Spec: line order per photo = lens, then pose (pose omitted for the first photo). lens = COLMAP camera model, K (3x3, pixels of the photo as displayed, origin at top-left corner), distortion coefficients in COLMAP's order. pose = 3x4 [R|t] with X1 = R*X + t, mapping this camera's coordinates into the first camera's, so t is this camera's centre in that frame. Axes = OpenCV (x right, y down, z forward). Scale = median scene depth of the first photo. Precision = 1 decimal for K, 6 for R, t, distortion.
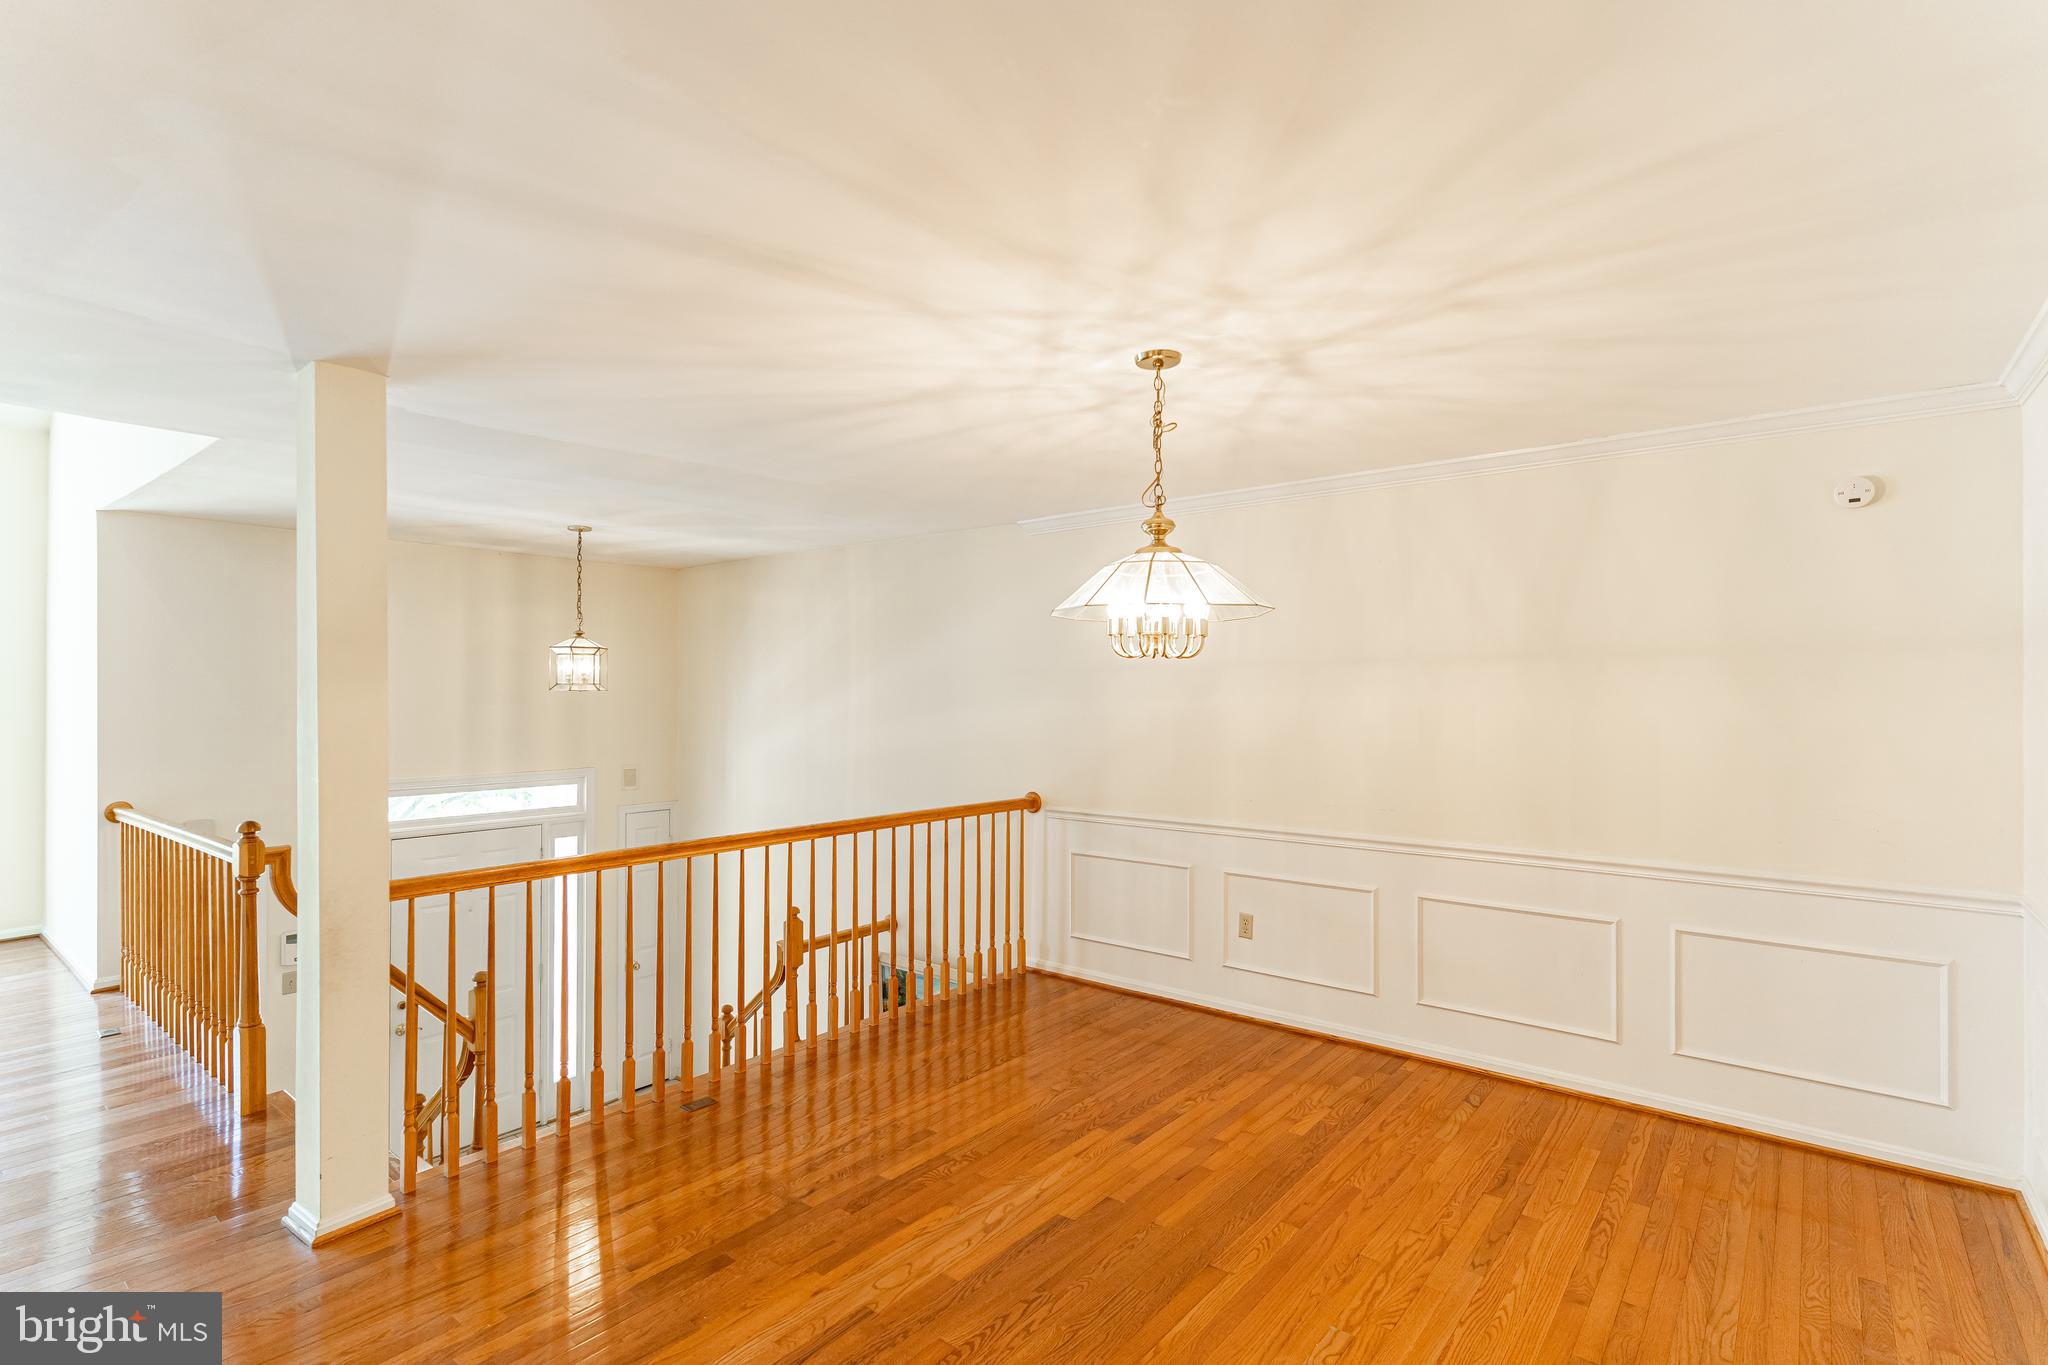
lens RADIAL K [[978.2, 0, 1017.7], [0, 978.2, 686.3], [0, 0, 1]] dist [-0.000099, 0.000393]
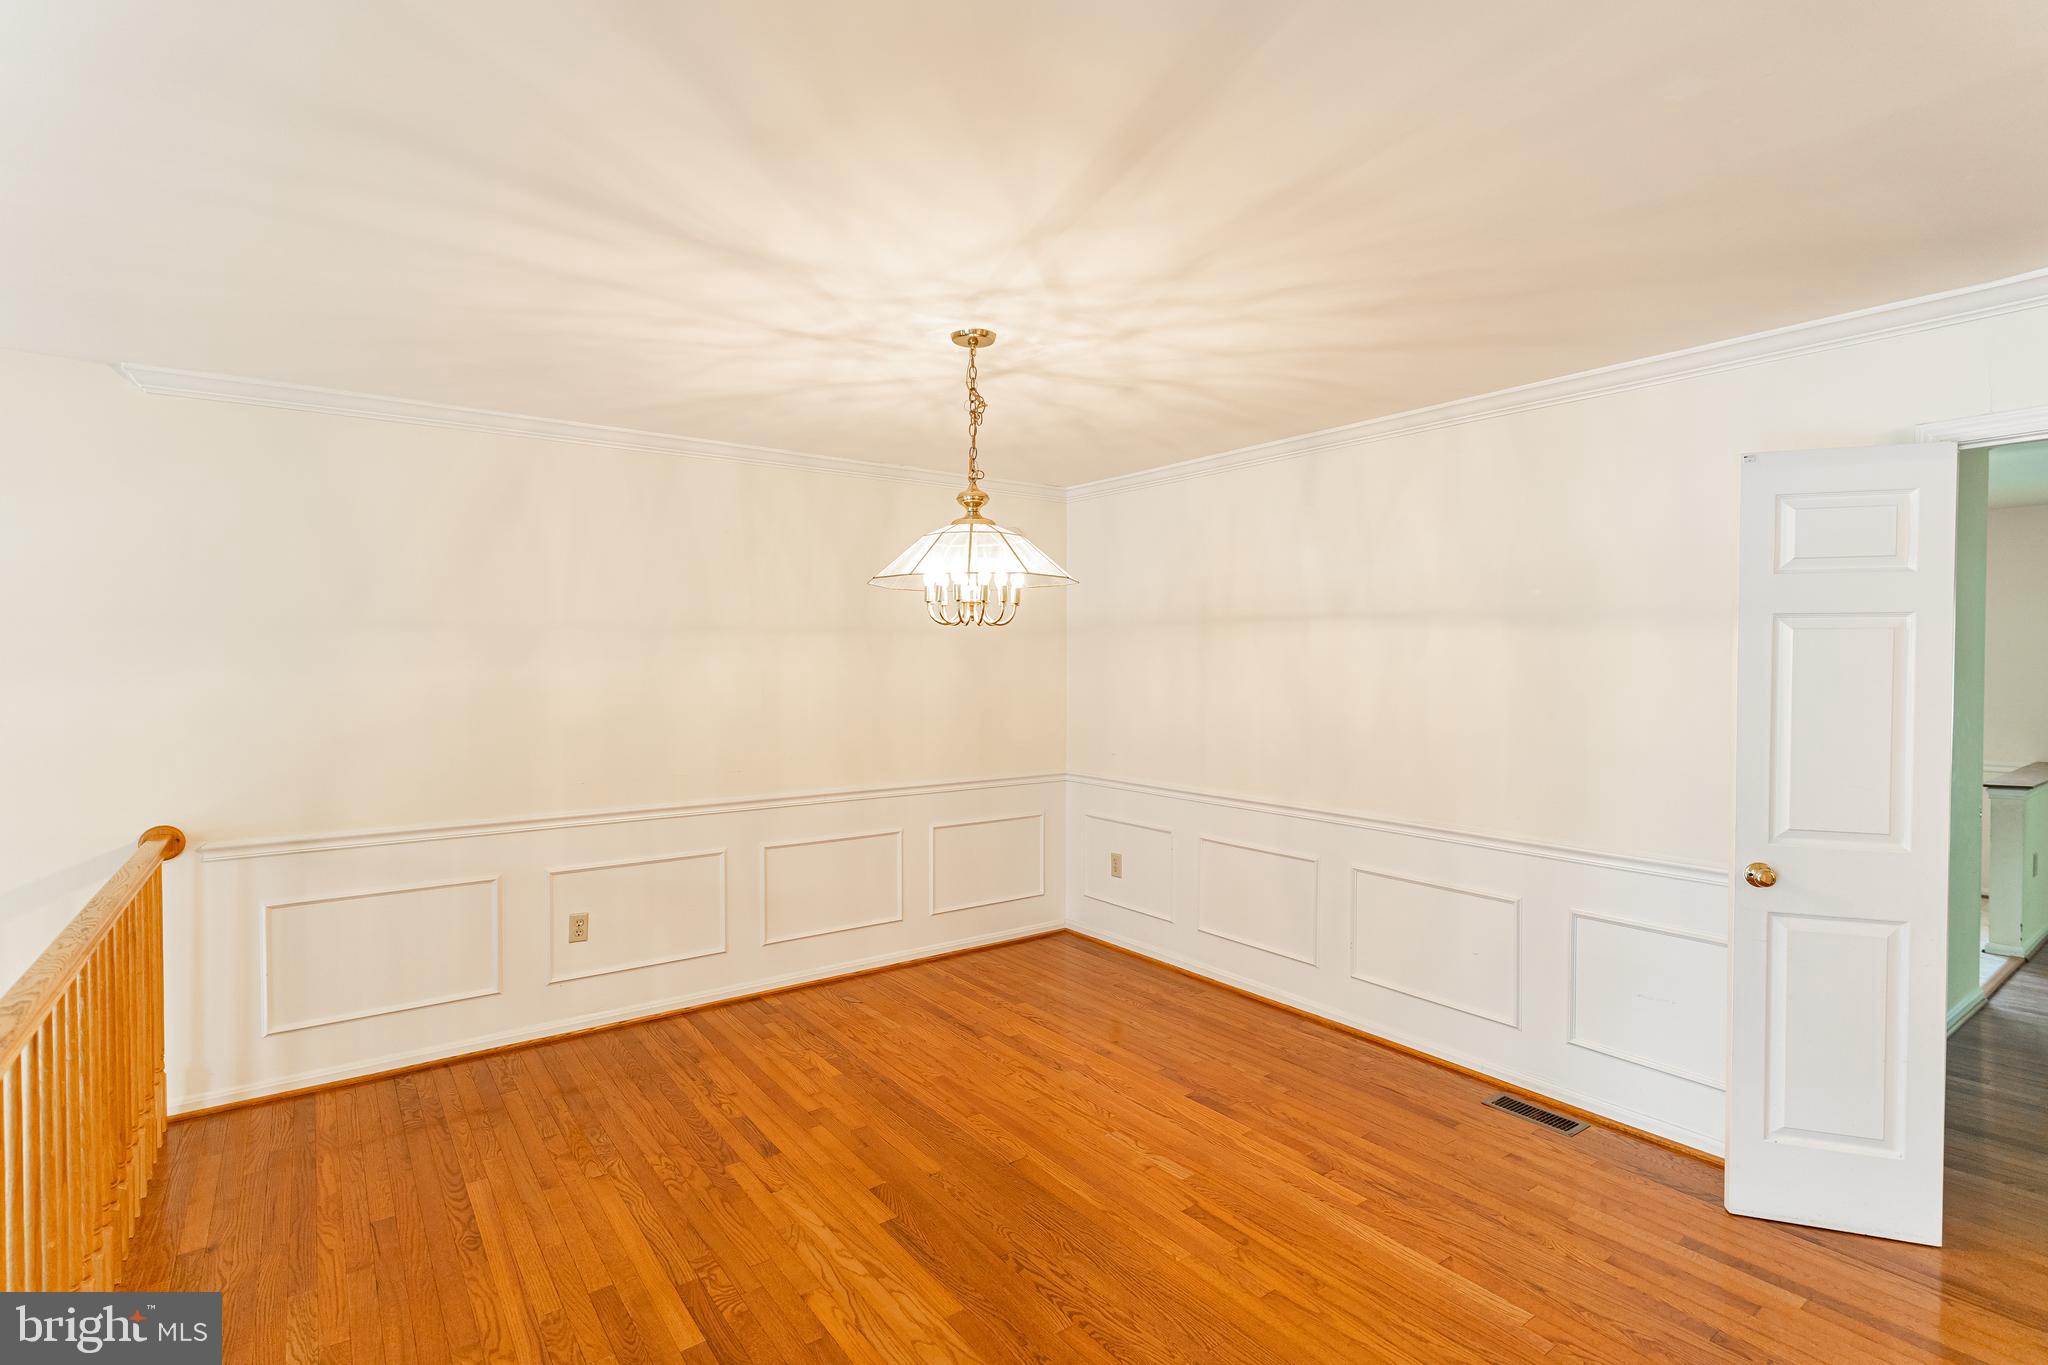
lens RADIAL K [[978.2, 0, 1017.3], [0, 978.2, 684.3], [0, 0, 1]] dist [-0.000099, 0.000393]
pose [[0.251880, -0.024807, 0.967440, -0.656221], [-0.004193, 0.999634, 0.026724, 0.004370], [-0.967749, -0.010788, 0.251684, 0.527086]]
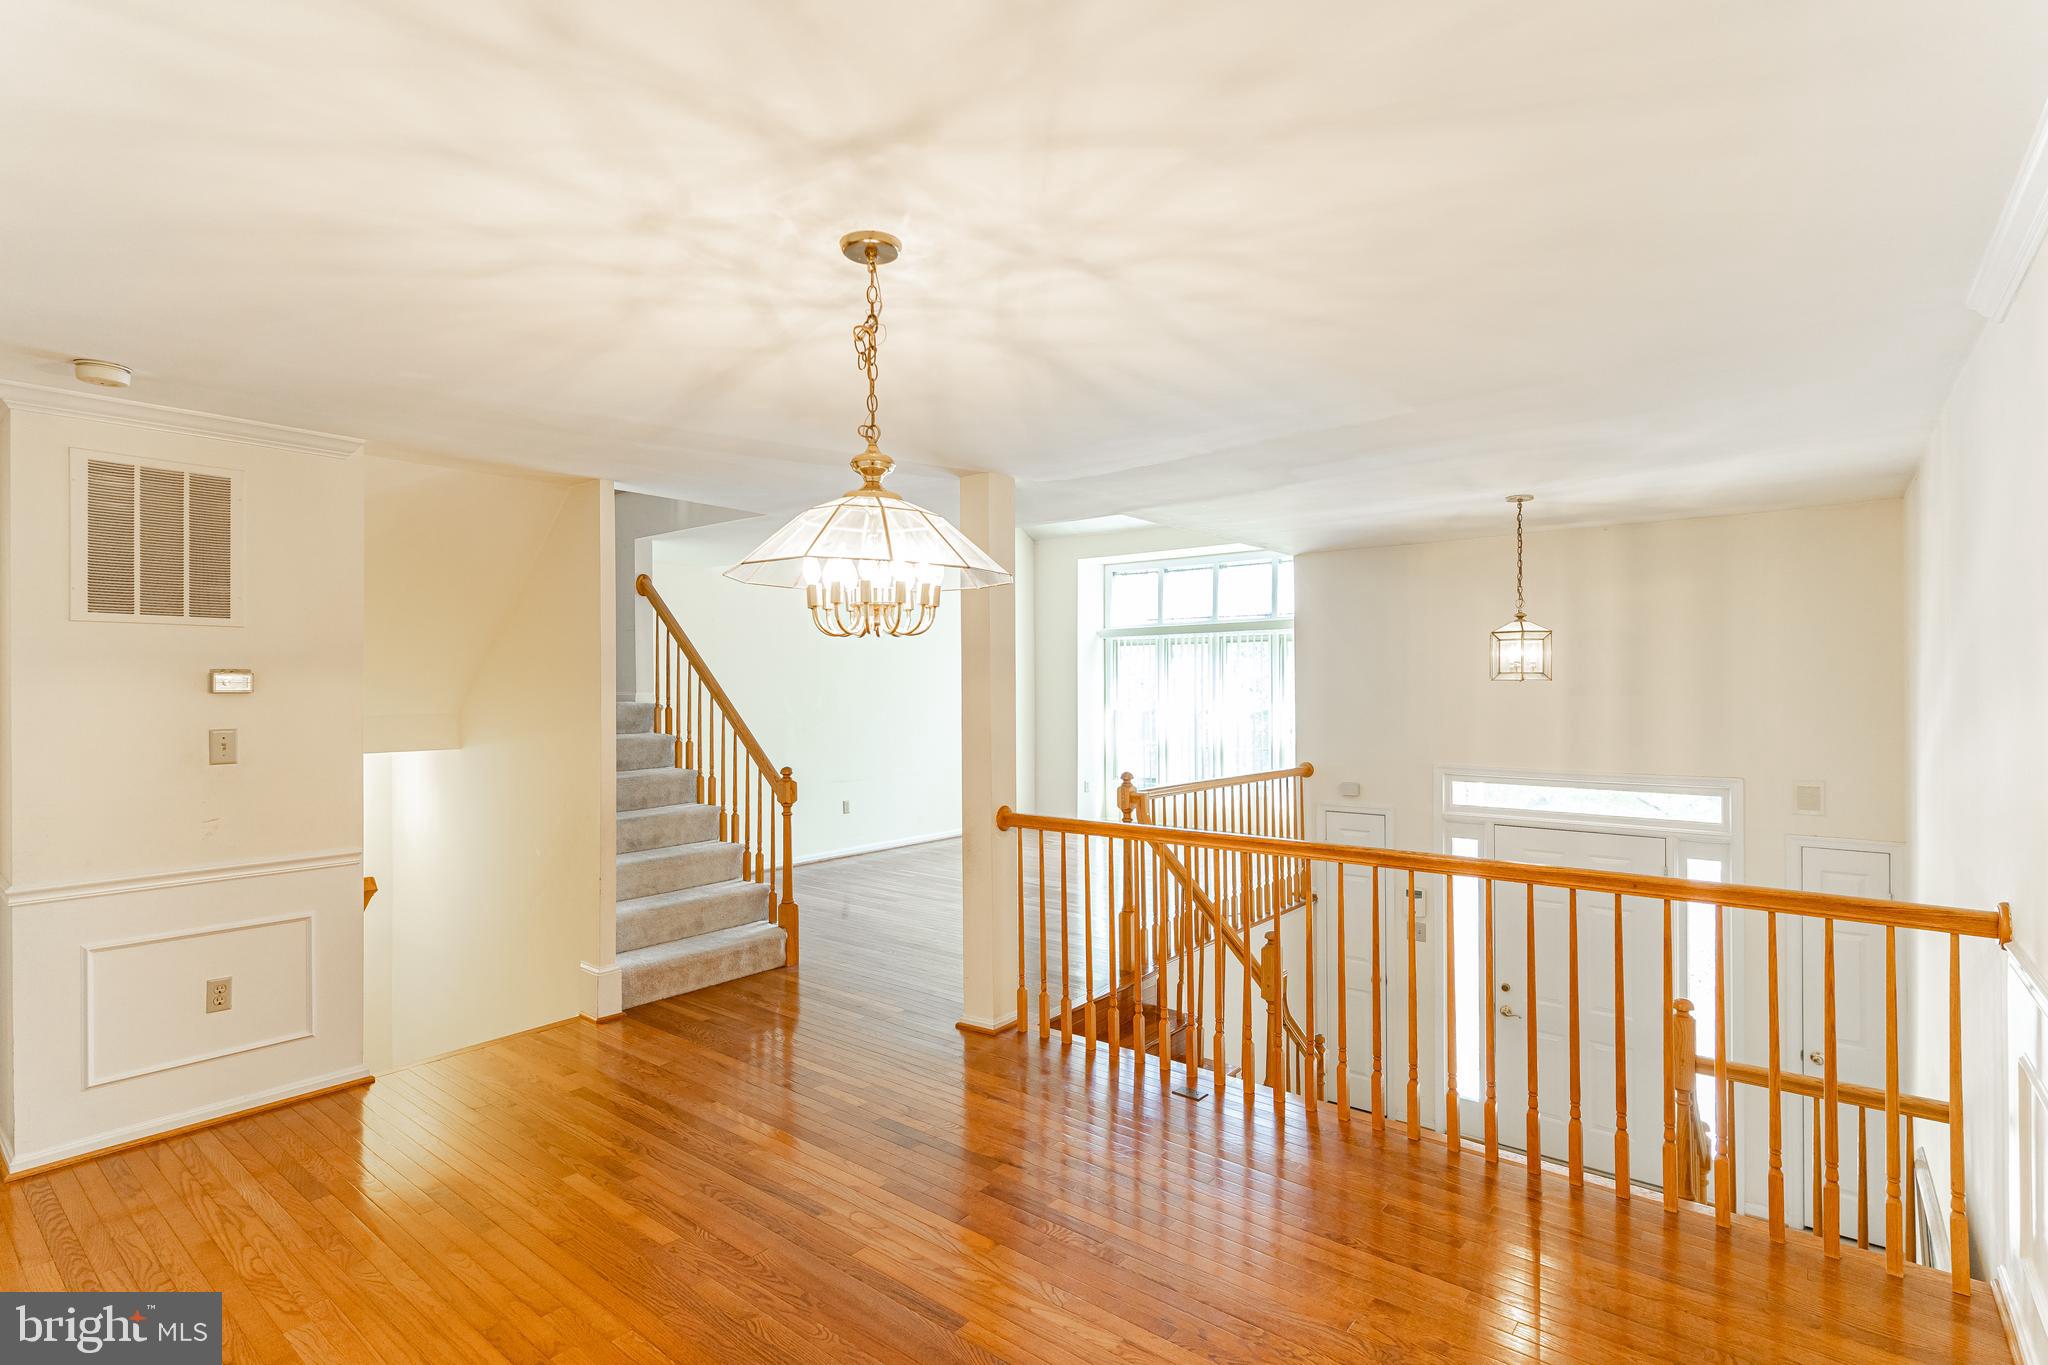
lens RADIAL K [[978.2, 0, 1019.0], [0, 978.2, 683.7], [0, 0, 1]] dist [-0.000099, 0.000393]
pose [[0.006089, -0.002357, -0.999979, 0.697570], [0.009680, 0.999951, -0.002298, 0.008687], [0.999935, -0.009666, 0.006111, 0.847284]]
